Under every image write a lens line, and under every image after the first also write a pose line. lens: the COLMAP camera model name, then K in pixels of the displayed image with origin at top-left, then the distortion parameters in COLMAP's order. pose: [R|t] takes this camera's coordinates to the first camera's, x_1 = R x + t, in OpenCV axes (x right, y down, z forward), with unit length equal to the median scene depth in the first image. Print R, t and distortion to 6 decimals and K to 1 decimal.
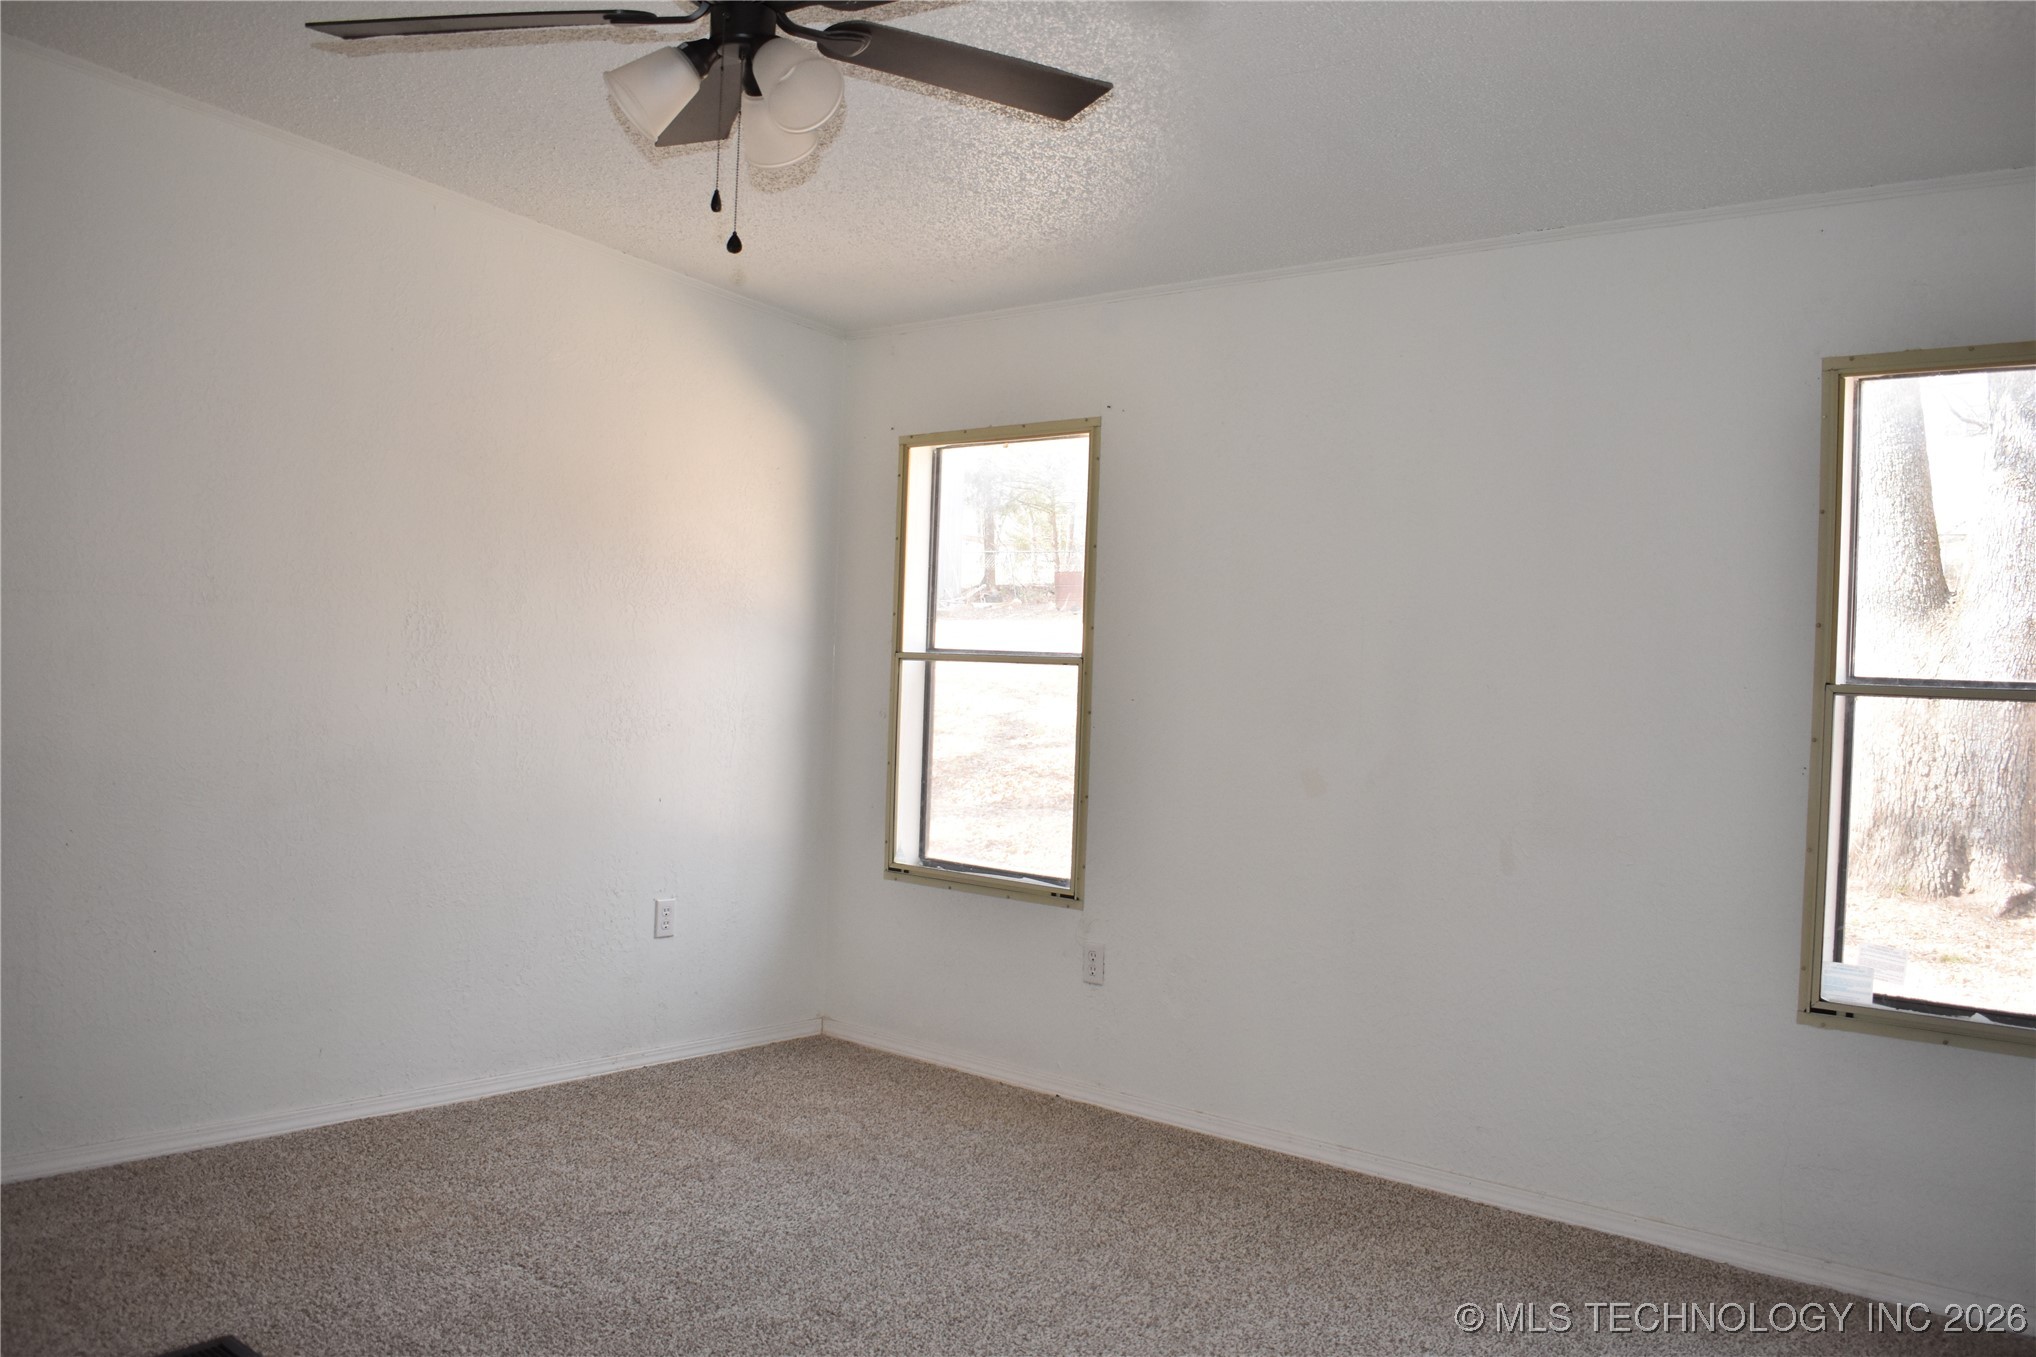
lens RADIAL K [[1668.1, 0, 985.0], [0, 1668.1, 673.2], [0, 0, 1]] dist [-0.093680, 0.014589]
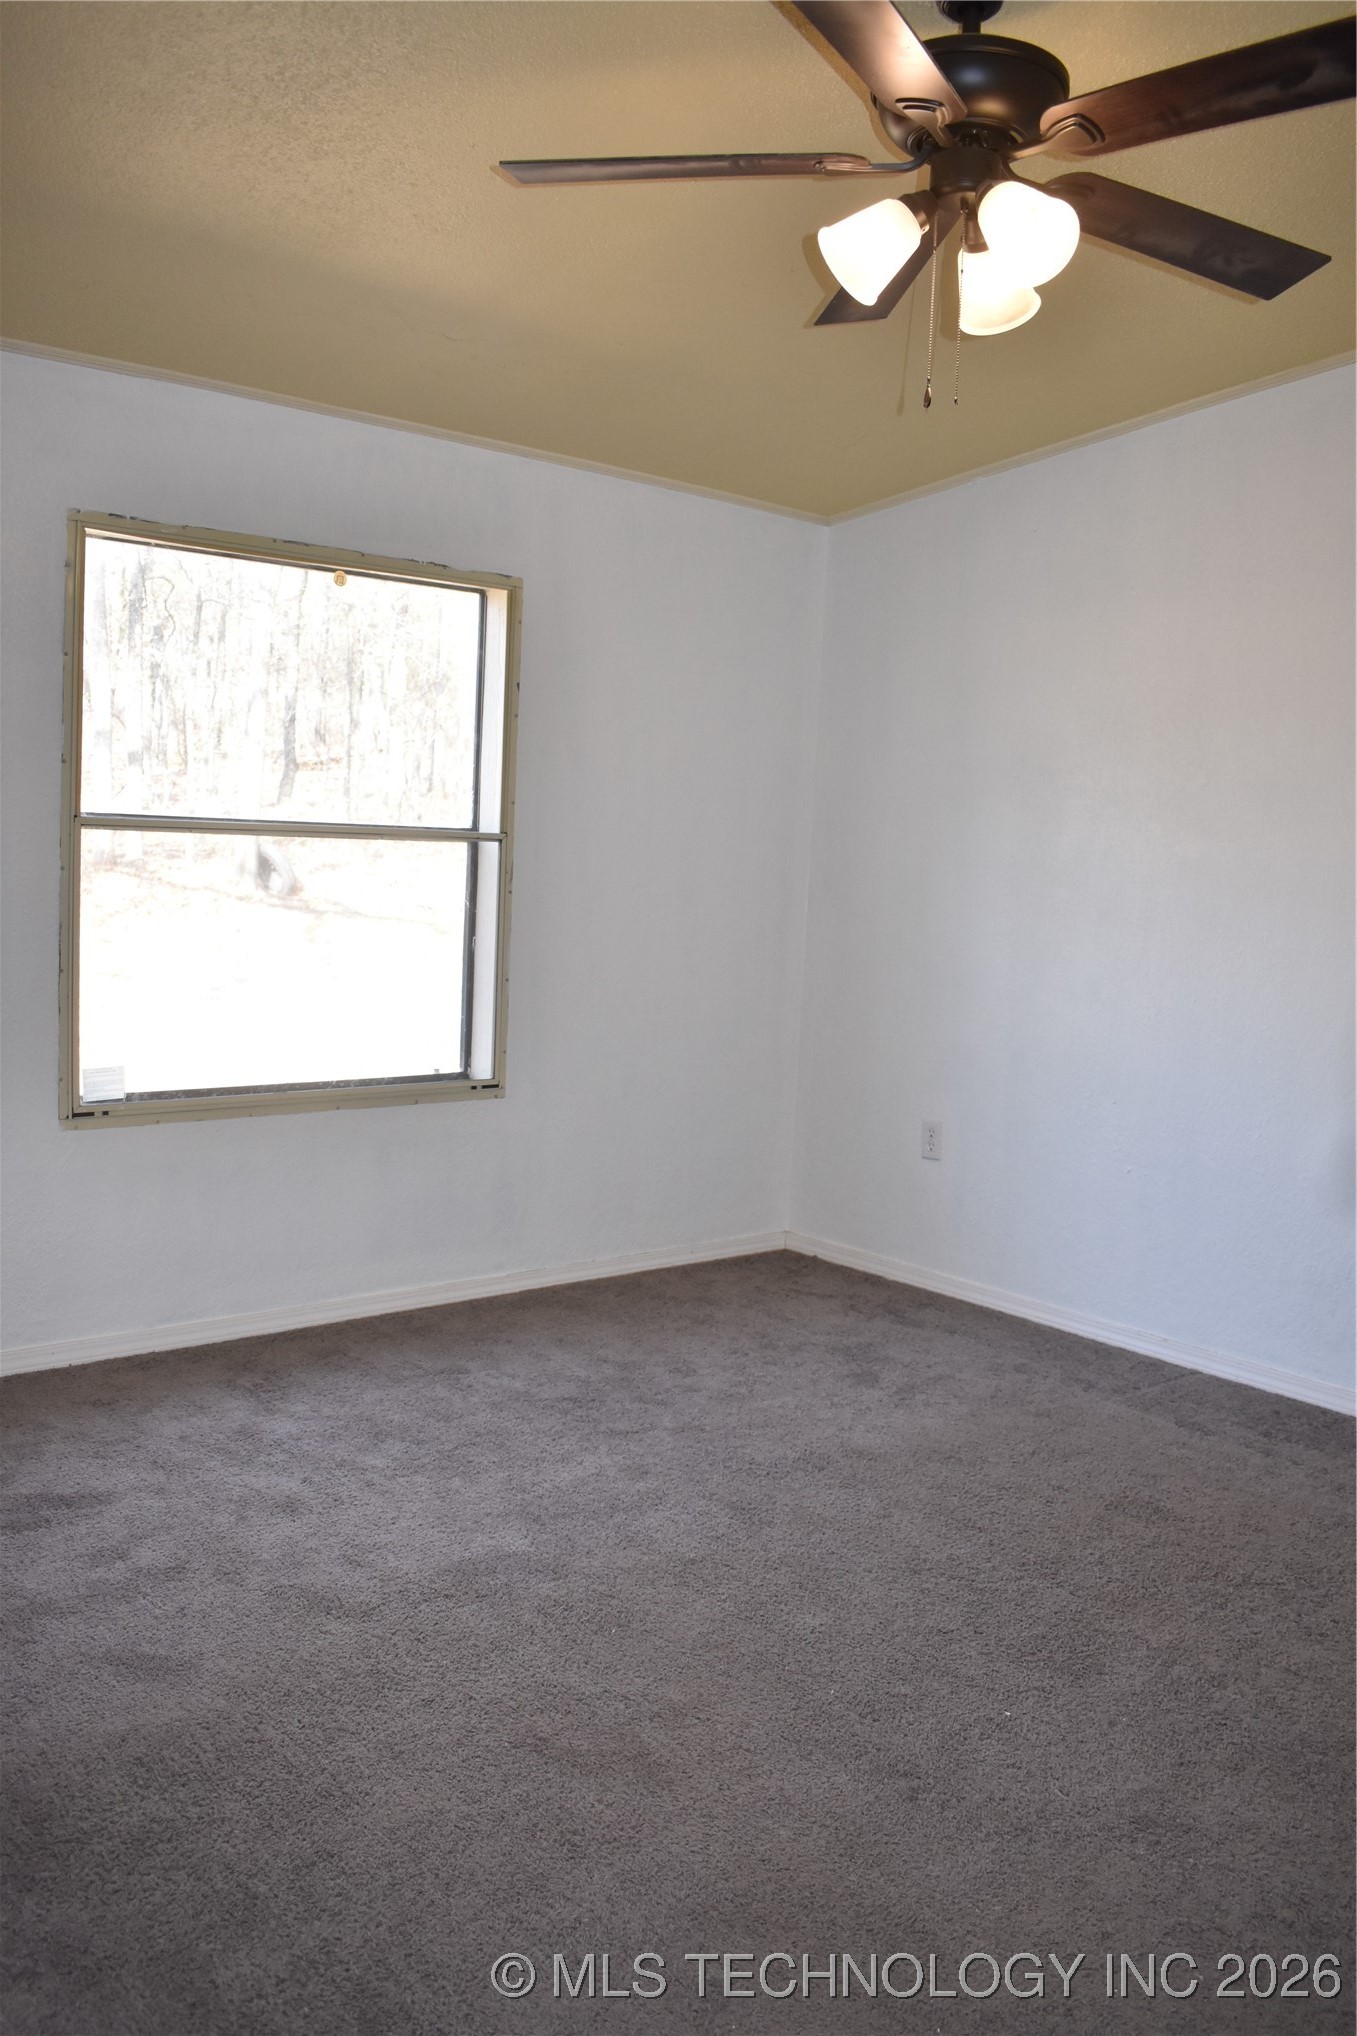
lens RADIAL K [[1668.1, 0, 689.7], [0, 1668.1, 1021.0], [0, 0, 1]] dist [-0.093680, 0.014589]
pose [[0.103323, -0.132806, 0.985742, -0.705562], [-0.037081, 0.989843, 0.137245, -0.031318], [-0.993956, -0.050733, 0.097349, 0.634650]]
